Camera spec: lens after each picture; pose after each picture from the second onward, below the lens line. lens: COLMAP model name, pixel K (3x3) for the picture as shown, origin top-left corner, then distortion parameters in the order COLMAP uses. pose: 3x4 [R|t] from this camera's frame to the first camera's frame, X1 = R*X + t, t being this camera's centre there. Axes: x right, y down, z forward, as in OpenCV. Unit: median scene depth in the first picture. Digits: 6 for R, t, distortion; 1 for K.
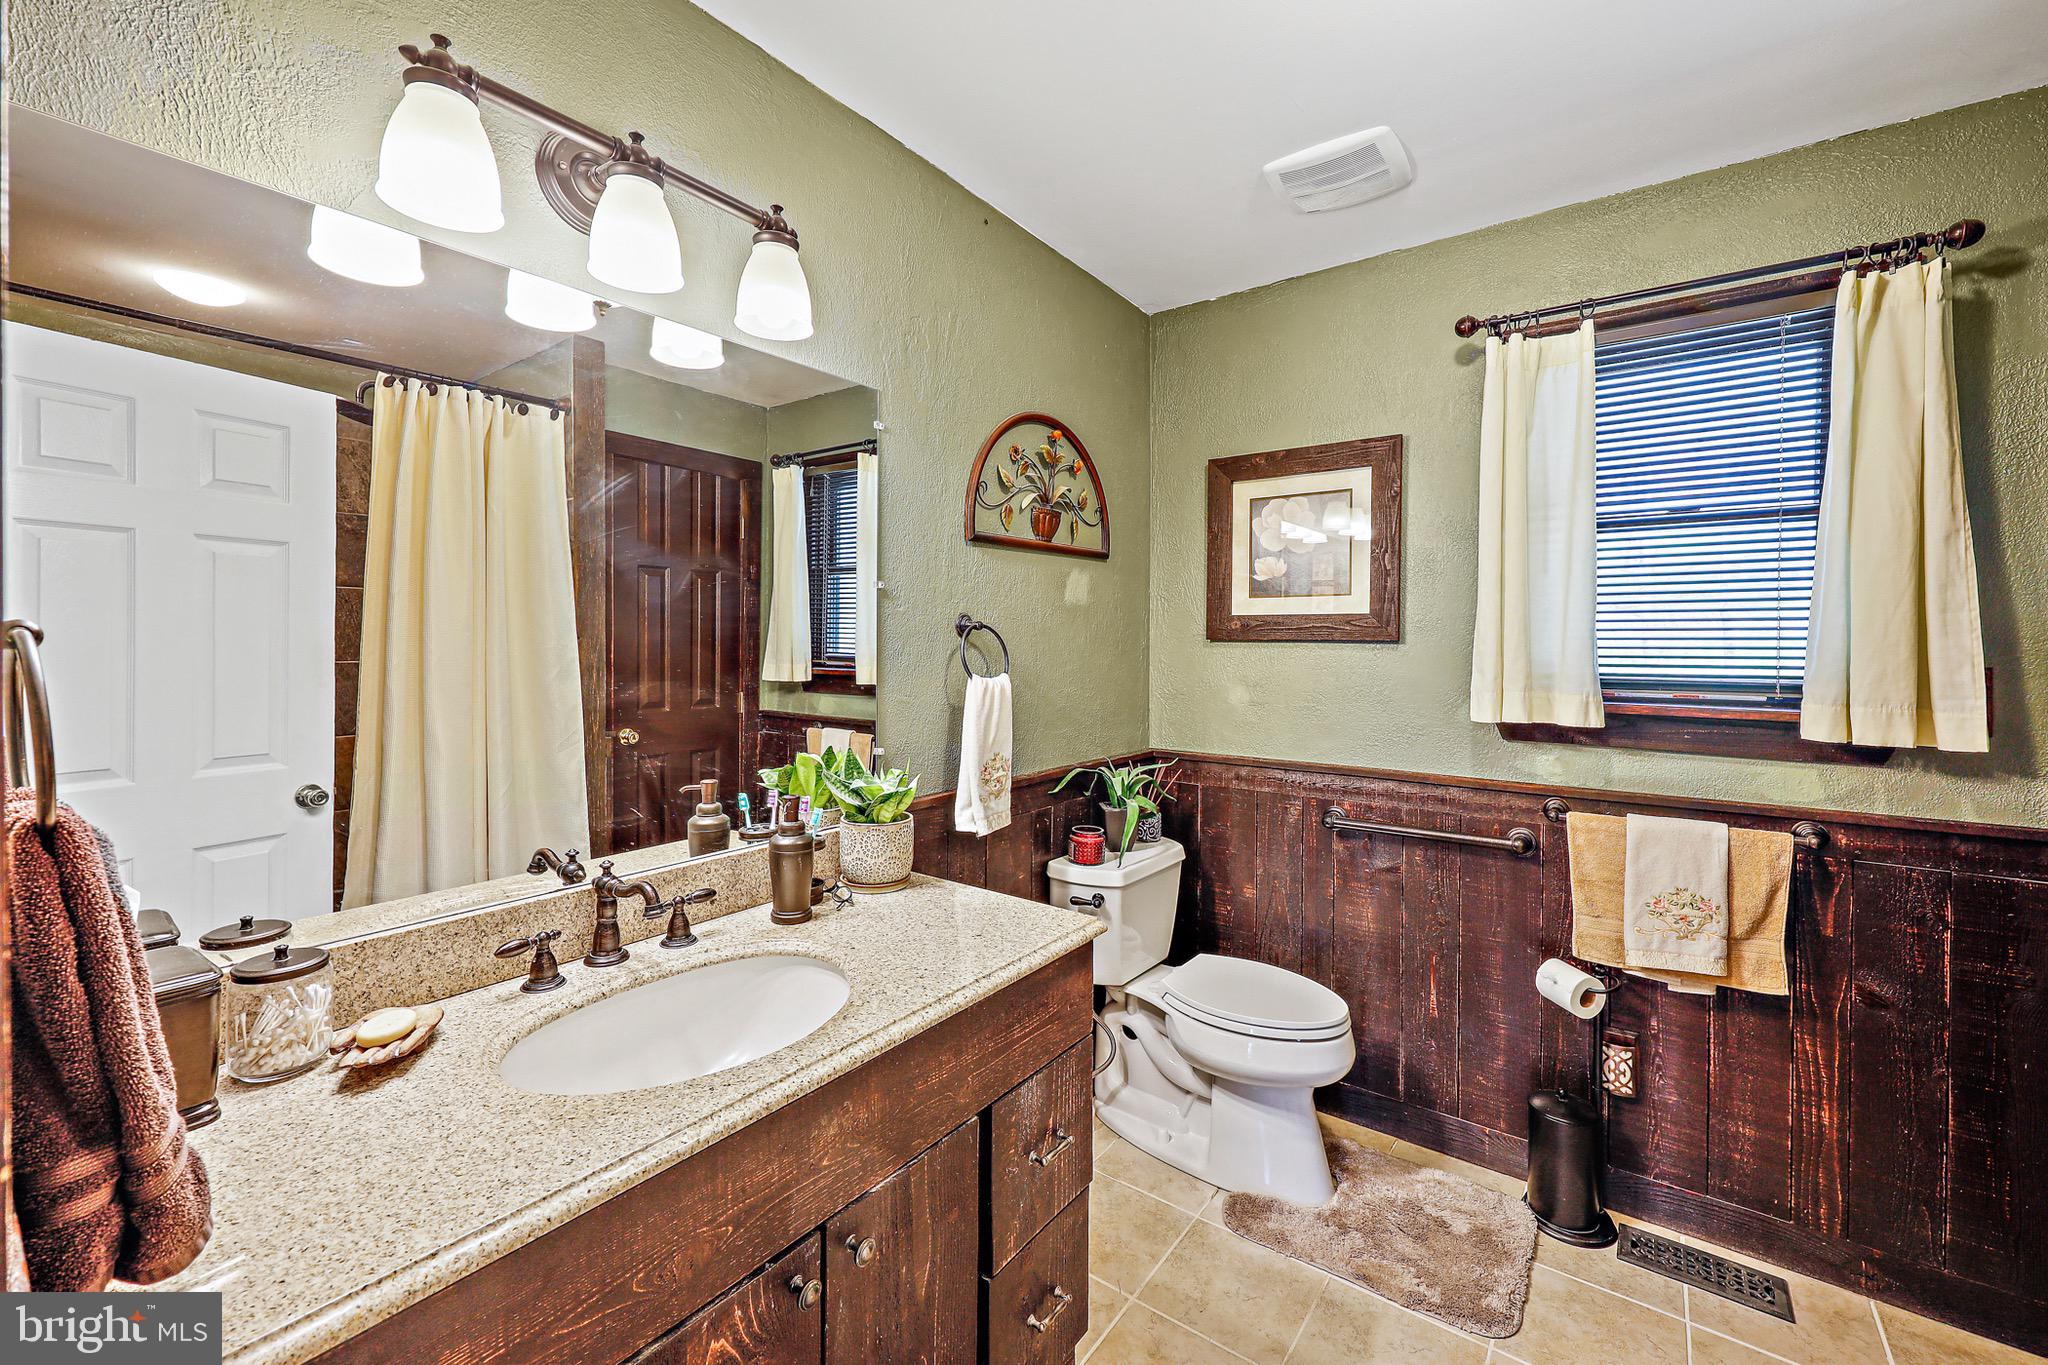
lens RADIAL K [[824.6, 0, 1031.7], [0, 824.6, 660.6], [0, 0, 1]] dist [-0.001429, -0.000006]
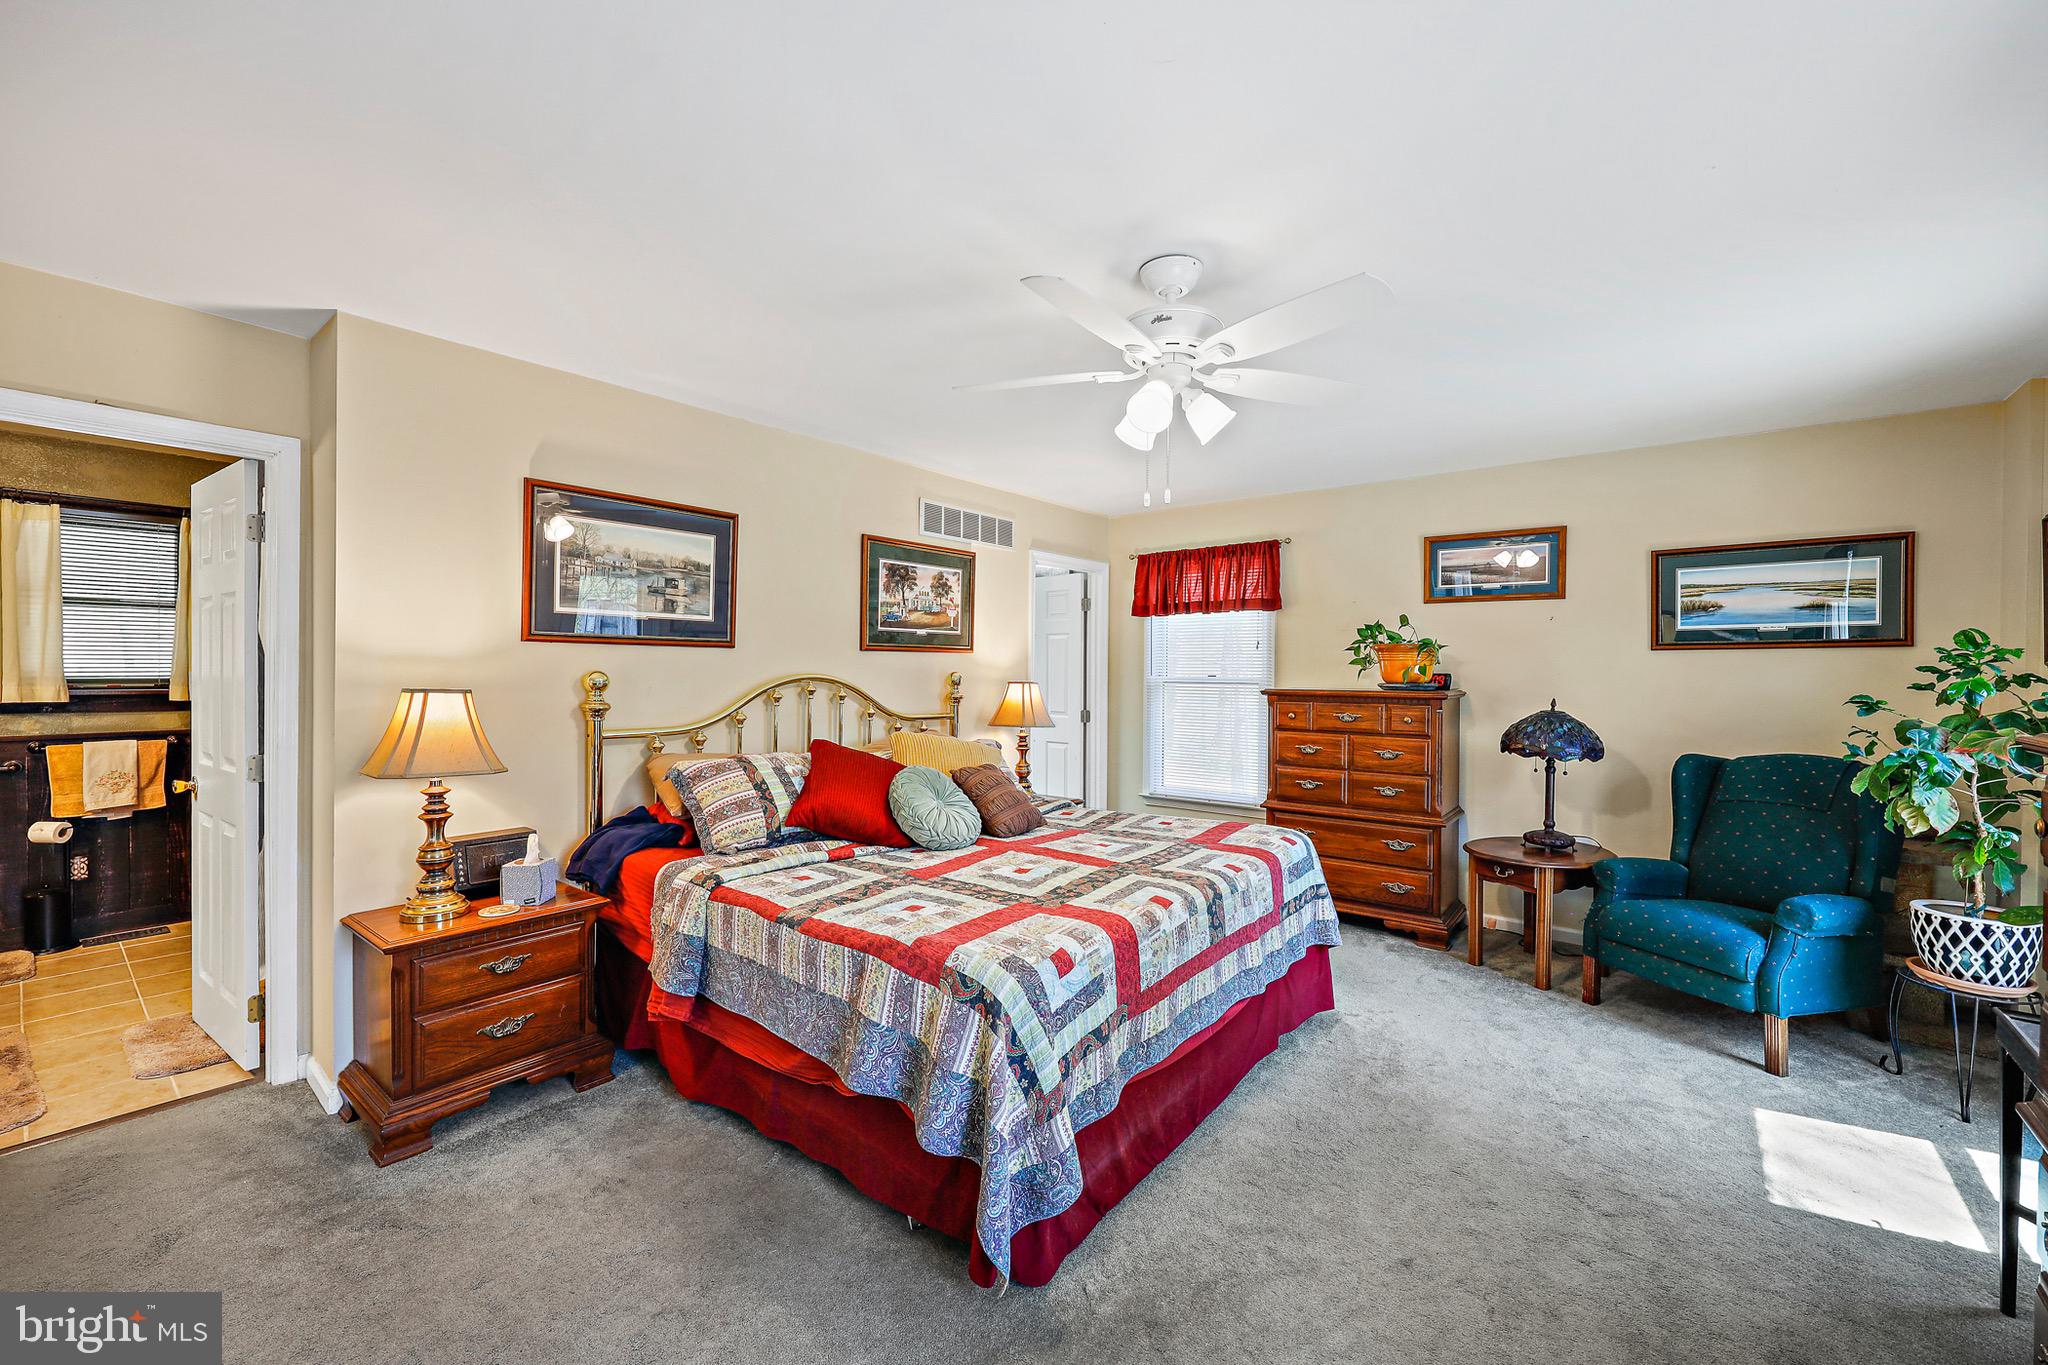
lens RADIAL K [[824.6, 0, 1023.7], [0, 824.6, 673.9], [0, 0, 1]] dist [-0.001429, -0.000006]
pose [[0.042578, -0.010901, 0.999034, -1.262231], [0.007324, 0.999917, 0.010599, 0.006074], [-0.999066, 0.006866, 0.042654, -1.477973]]
